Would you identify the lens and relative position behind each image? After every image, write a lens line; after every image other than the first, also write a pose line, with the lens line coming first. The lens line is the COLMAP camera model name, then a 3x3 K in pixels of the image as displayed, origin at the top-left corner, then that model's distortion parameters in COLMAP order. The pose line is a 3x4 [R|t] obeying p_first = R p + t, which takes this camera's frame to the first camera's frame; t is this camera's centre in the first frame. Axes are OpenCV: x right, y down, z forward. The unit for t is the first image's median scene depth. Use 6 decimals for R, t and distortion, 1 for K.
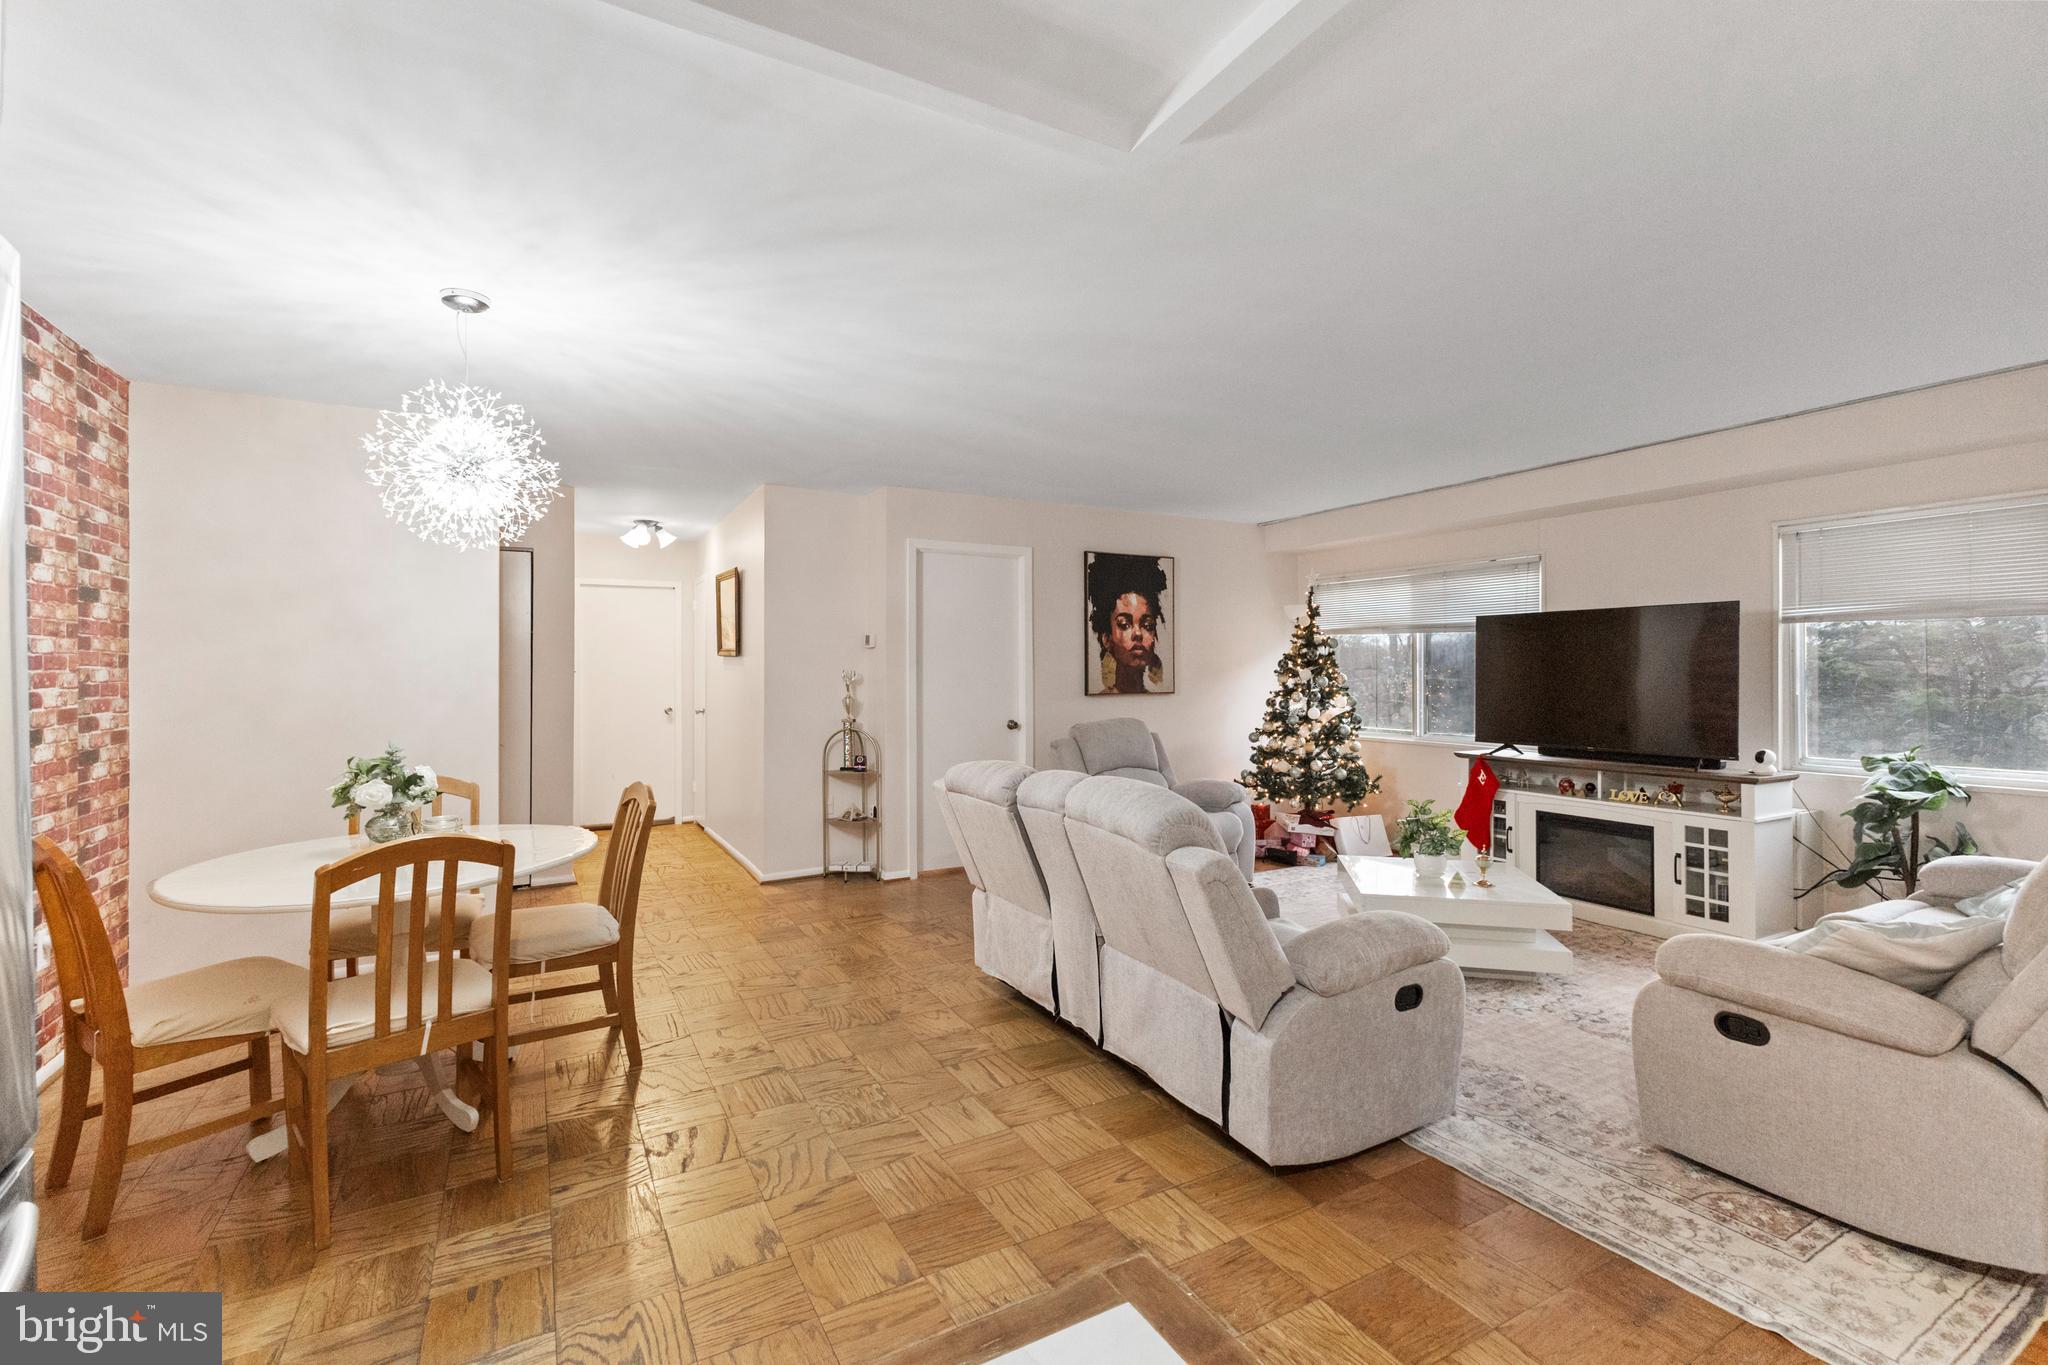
lens RADIAL K [[886.6, 0, 1012.1], [0, 886.6, 679.5], [0, 0, 1]] dist [0.014140, -0.004065]
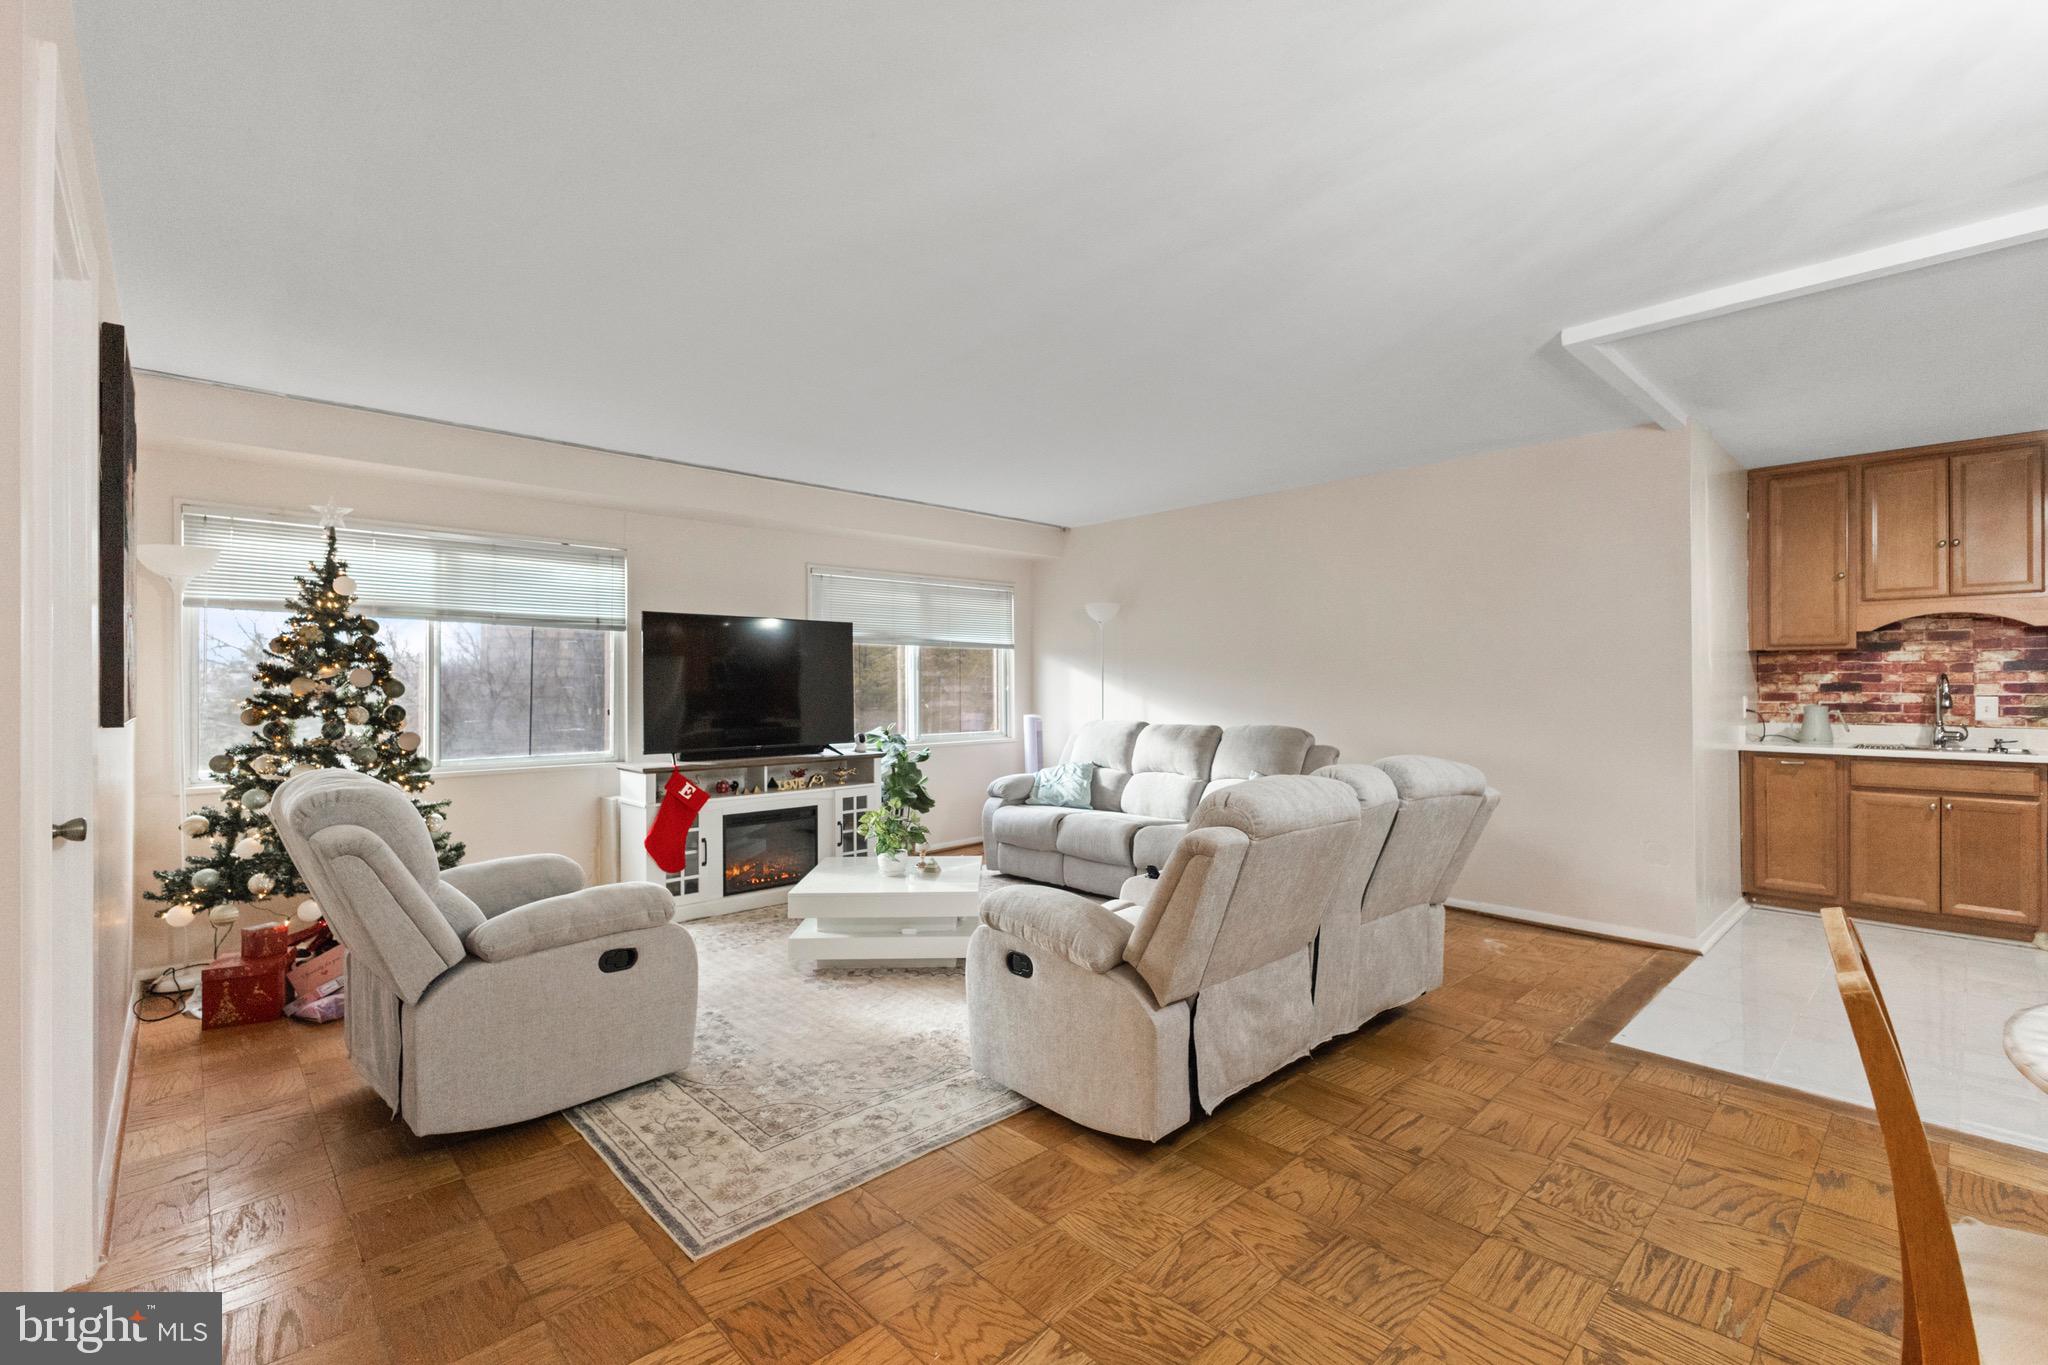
lens RADIAL K [[886.6, 0, 1022.0], [0, 886.6, 678.3], [0, 0, 1]] dist [0.014140, -0.004065]
pose [[-0.248301, 0.010450, 0.968627, -0.759837], [0.015005, 0.999863, -0.006940, 0.011301], [-0.968567, 0.012811, -0.248424, 1.542825]]
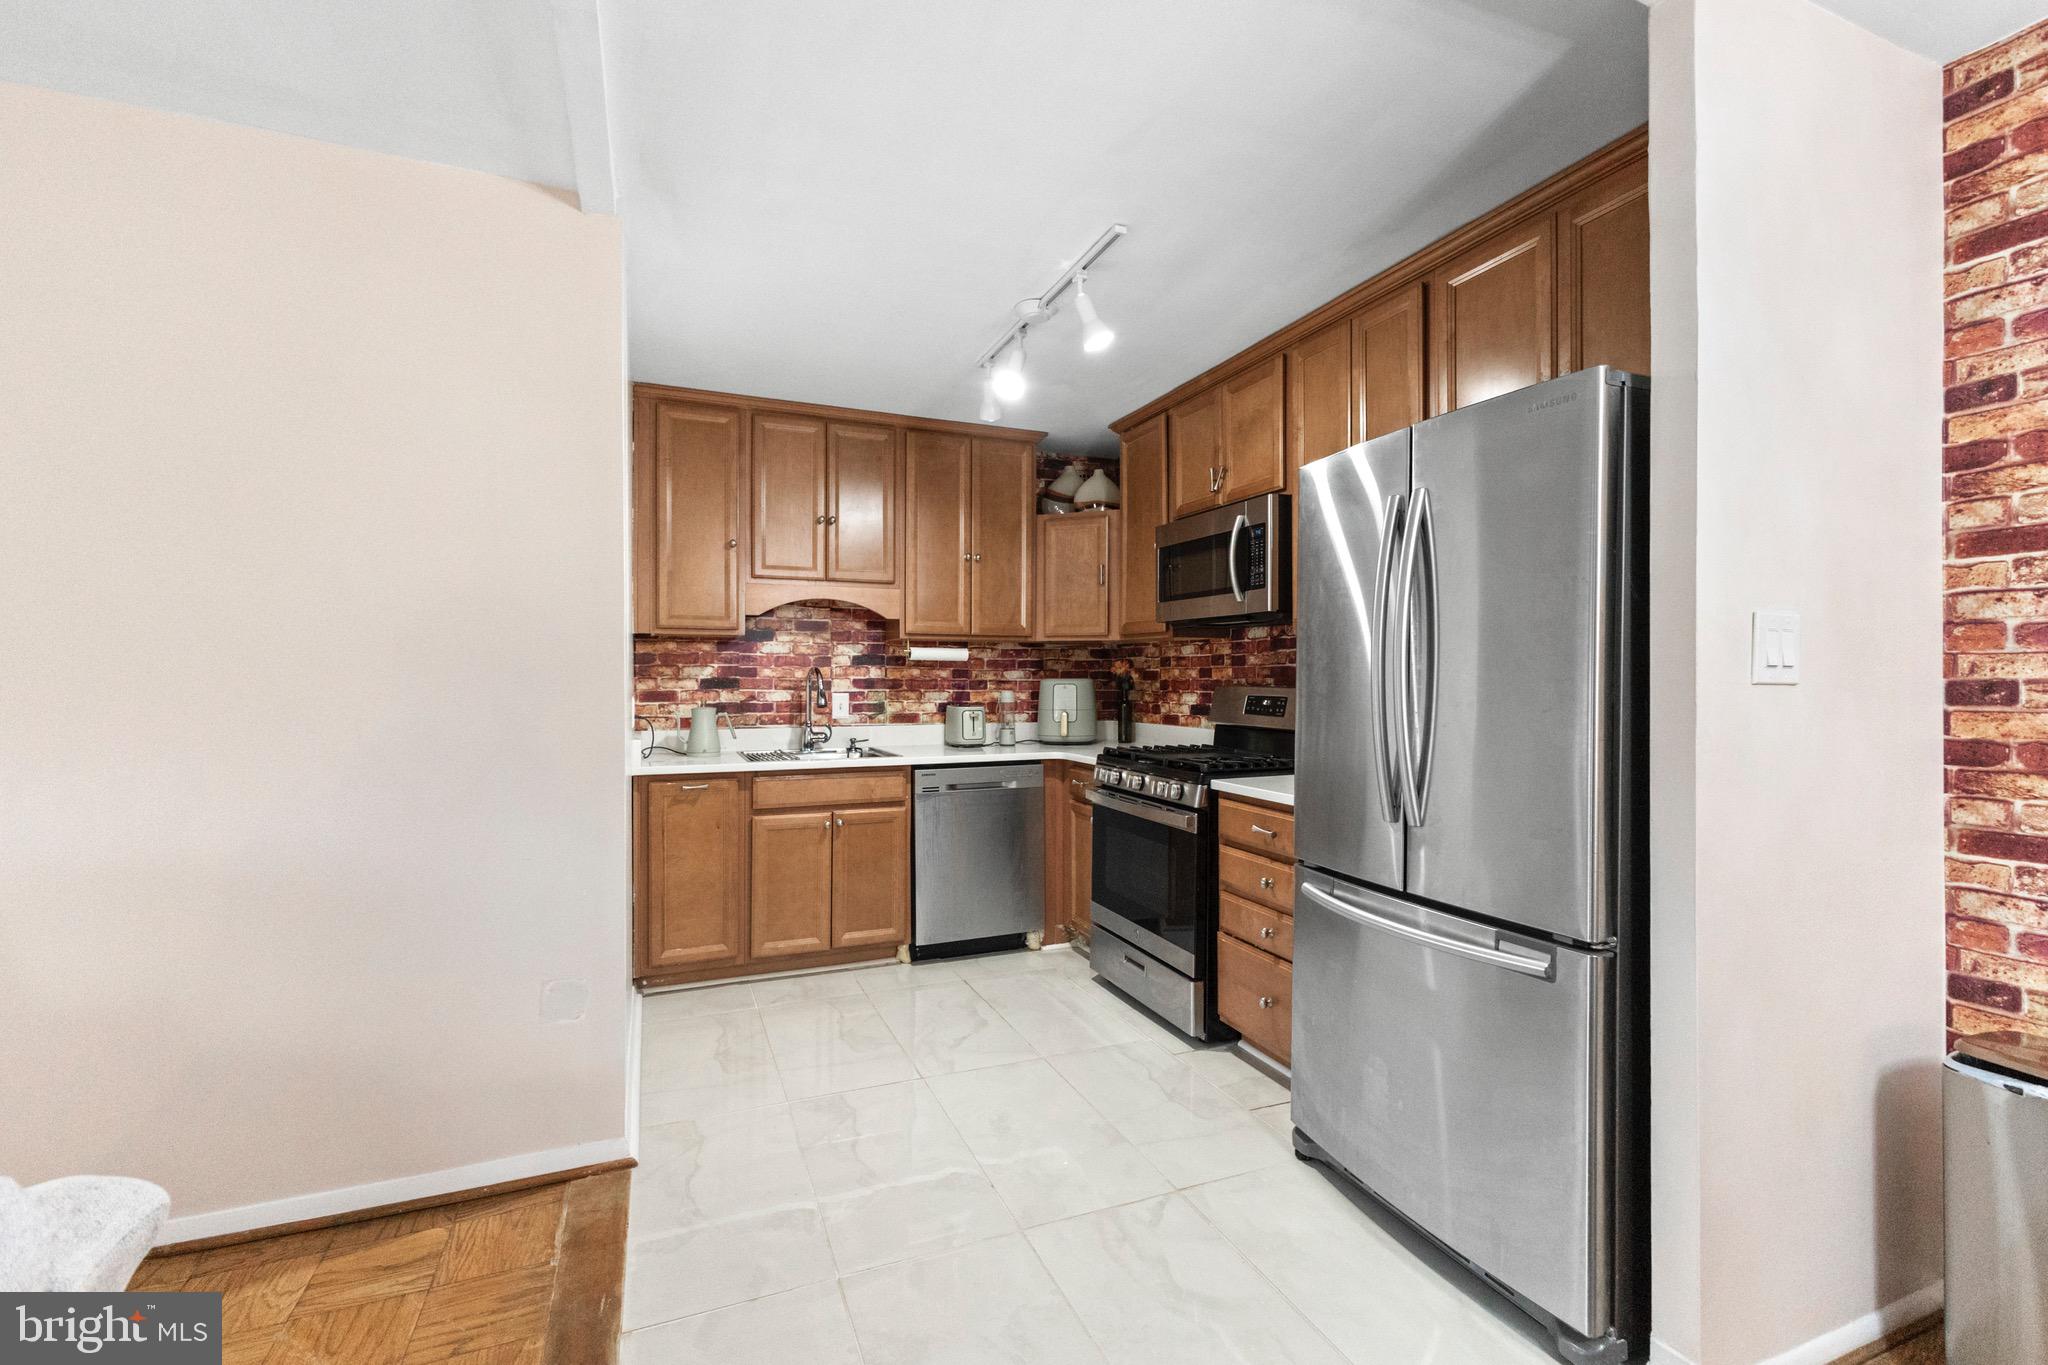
lens RADIAL K [[886.6, 0, 1019.8], [0, 886.6, 676.4], [0, 0, 1]] dist [0.014140, -0.004065]
pose [[-0.993708, 0.001996, 0.111988, -0.106793], [0.003429, 0.999915, 0.012605, 0.013264], [-0.111953, 0.012910, -0.993630, 0.921653]]
